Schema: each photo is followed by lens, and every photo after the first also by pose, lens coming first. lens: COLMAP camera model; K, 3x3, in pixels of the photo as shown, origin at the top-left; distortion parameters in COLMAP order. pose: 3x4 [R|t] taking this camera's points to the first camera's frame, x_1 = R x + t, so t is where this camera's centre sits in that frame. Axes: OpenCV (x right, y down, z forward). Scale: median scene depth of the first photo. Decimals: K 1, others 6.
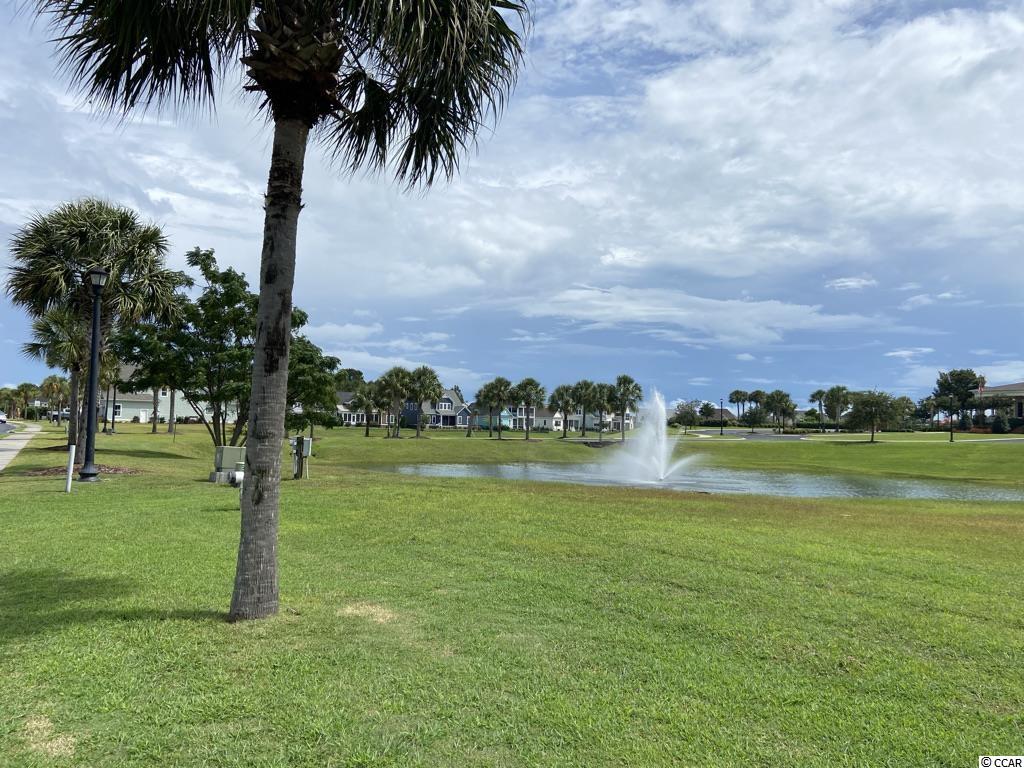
lens RADIAL K [[774.7, 0, 513.5], [0, 774.7, 391.3], [0, 0, 1]] dist [0.093912, -0.122736]
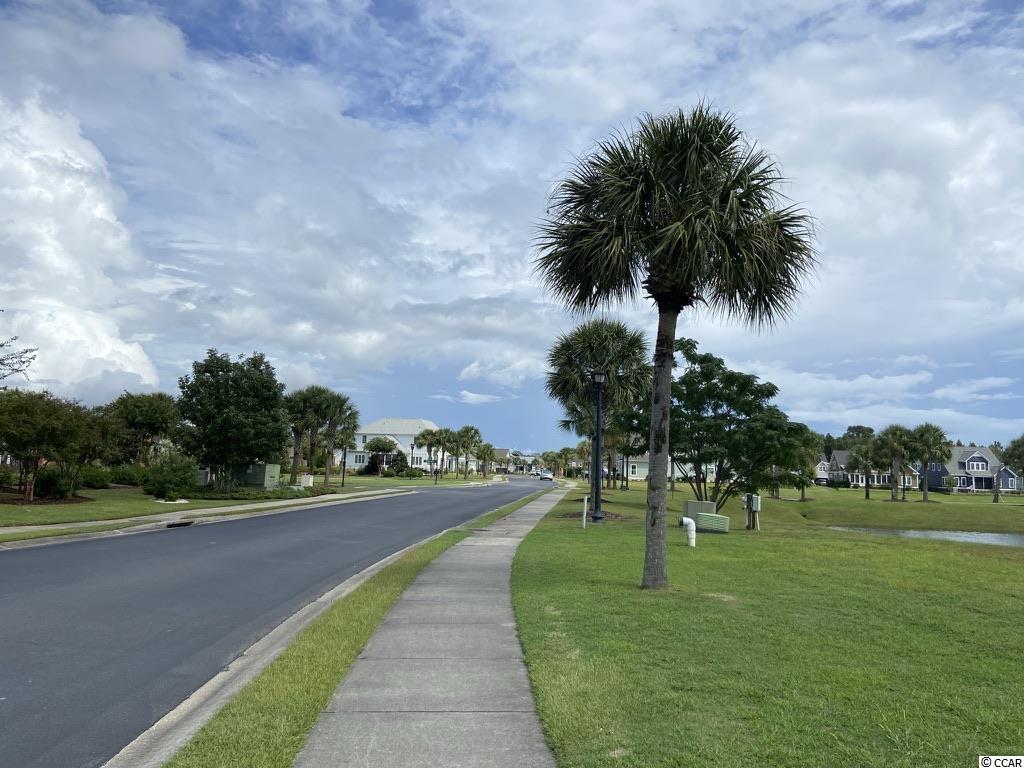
lens RADIAL K [[774.7, 0, 513.5], [0, 774.7, 391.3], [0, 0, 1]] dist [0.093912, -0.122736]
pose [[0.812212, -0.059249, -0.580346, 0.080612], [0.014835, 0.996605, -0.080984, -0.004334], [0.583174, 0.057166, 0.810333, -0.113716]]
